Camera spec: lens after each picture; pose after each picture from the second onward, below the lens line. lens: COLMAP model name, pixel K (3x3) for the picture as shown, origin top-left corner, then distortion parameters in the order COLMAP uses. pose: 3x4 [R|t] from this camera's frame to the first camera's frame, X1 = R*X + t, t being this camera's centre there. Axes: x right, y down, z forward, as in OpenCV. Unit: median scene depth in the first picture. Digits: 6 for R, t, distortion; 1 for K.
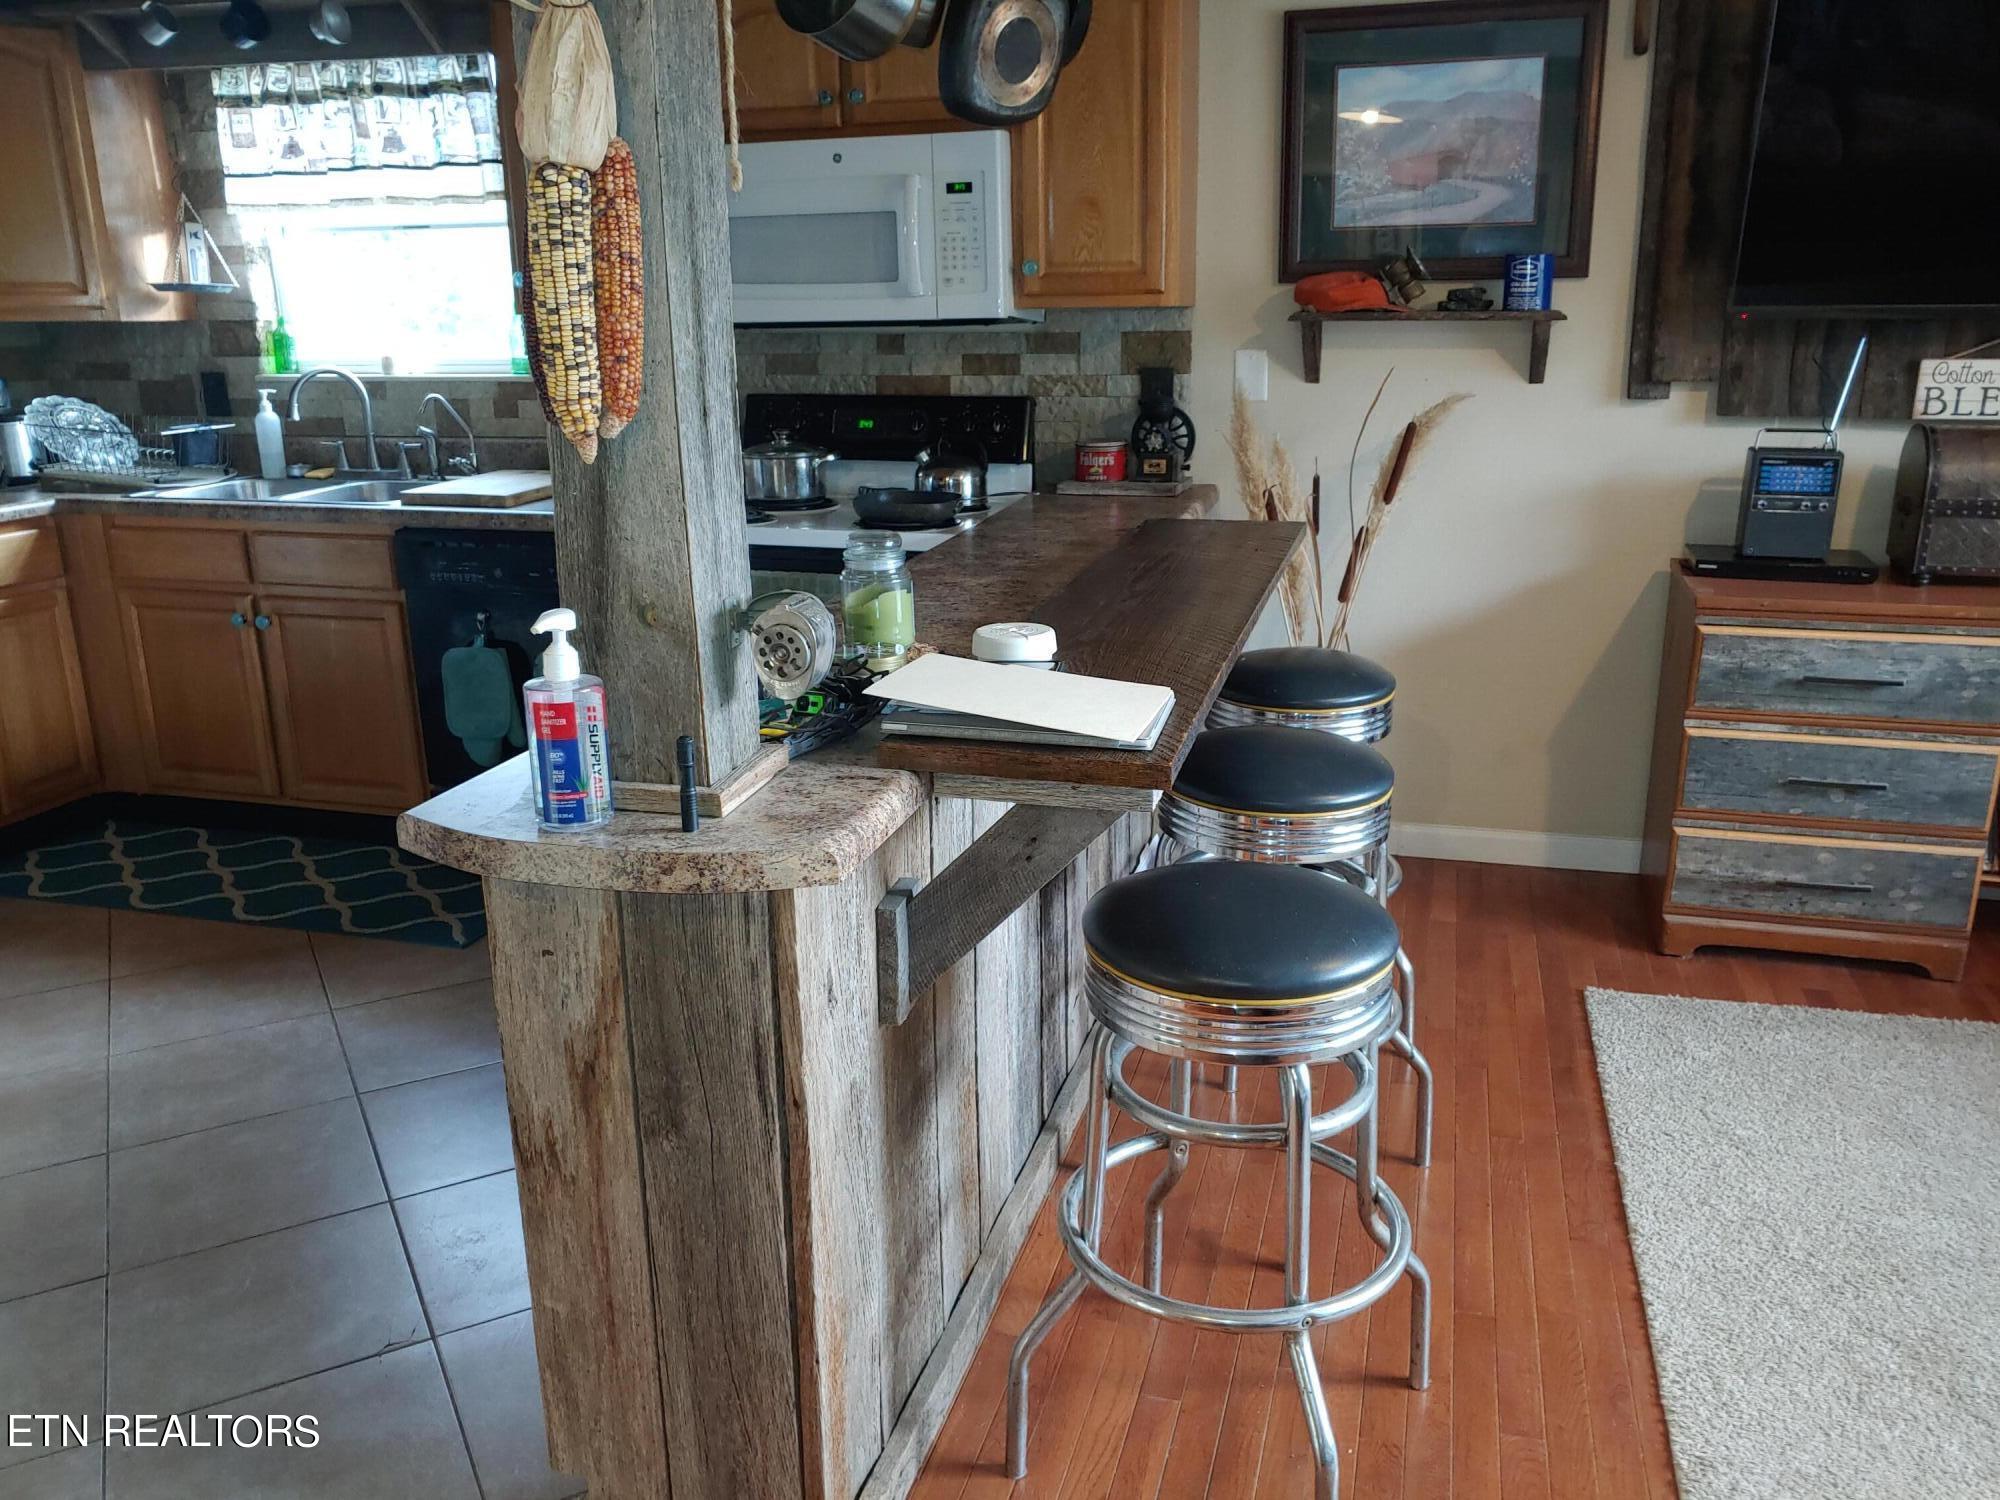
lens RADIAL K [[1585.7, 0, 1004.9], [0, 1585.7, 731.3], [0, 0, 1]] dist [-0.031324, 0.055165]
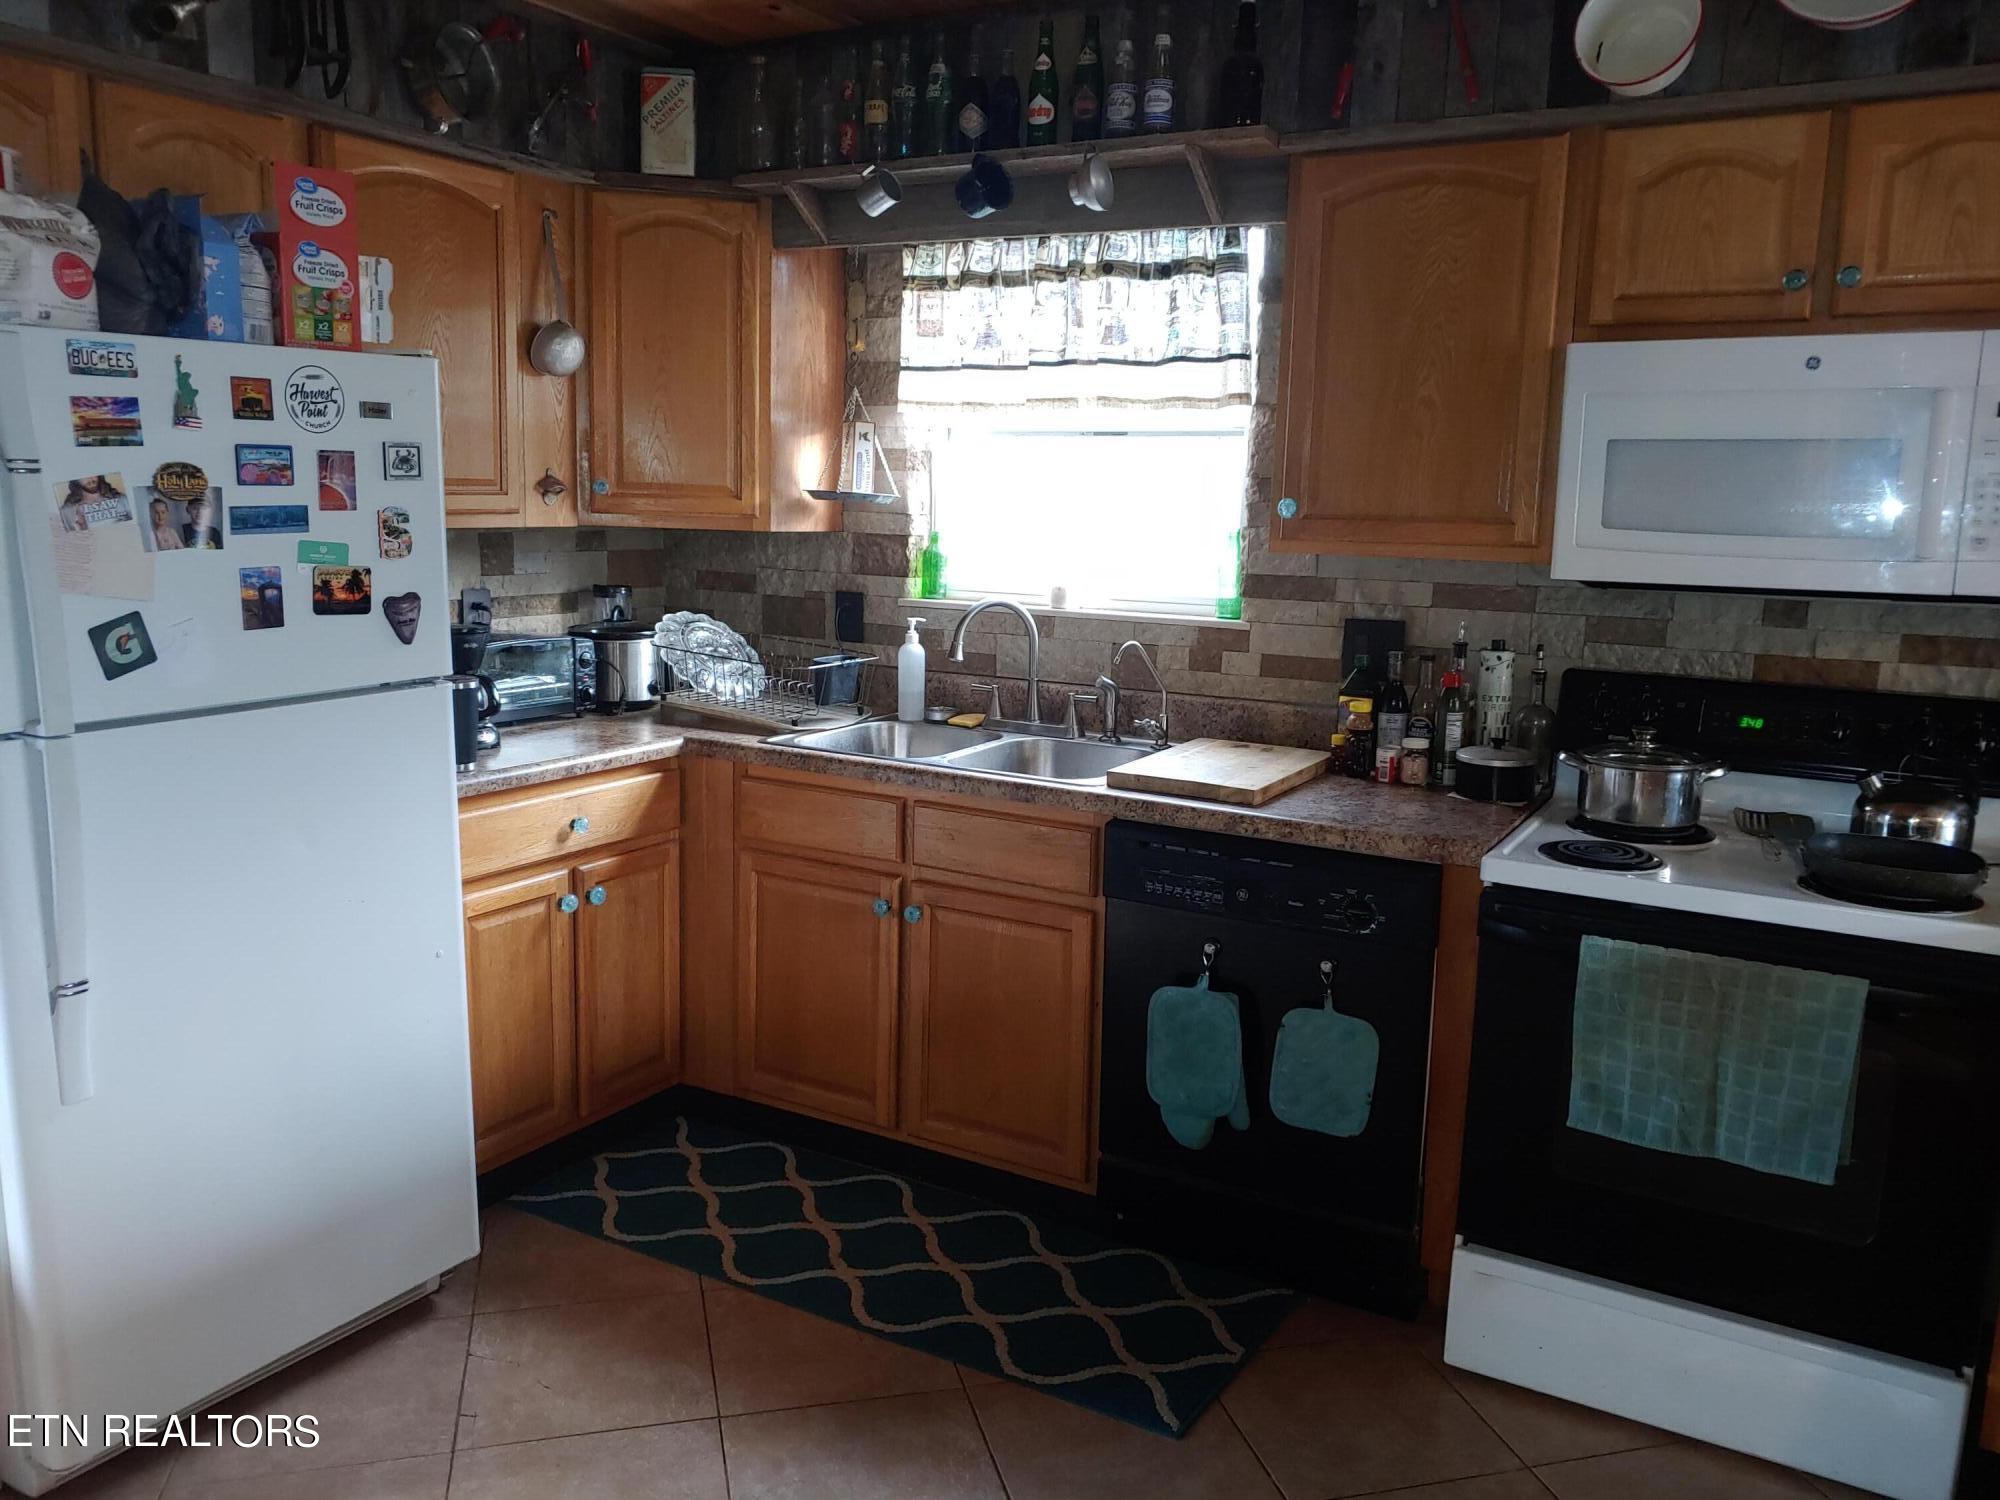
lens RADIAL K [[1602.1, 0, 1000.0], [0, 1602.1, 750.0], [0, 0, 1]] dist [0.091335, 0.005376]
pose [[0.966641, 0.078213, -0.243903, -0.283457], [-0.104432, 0.989842, -0.096473, -0.093092], [0.233879, 0.118726, 0.964989, 0.264207]]
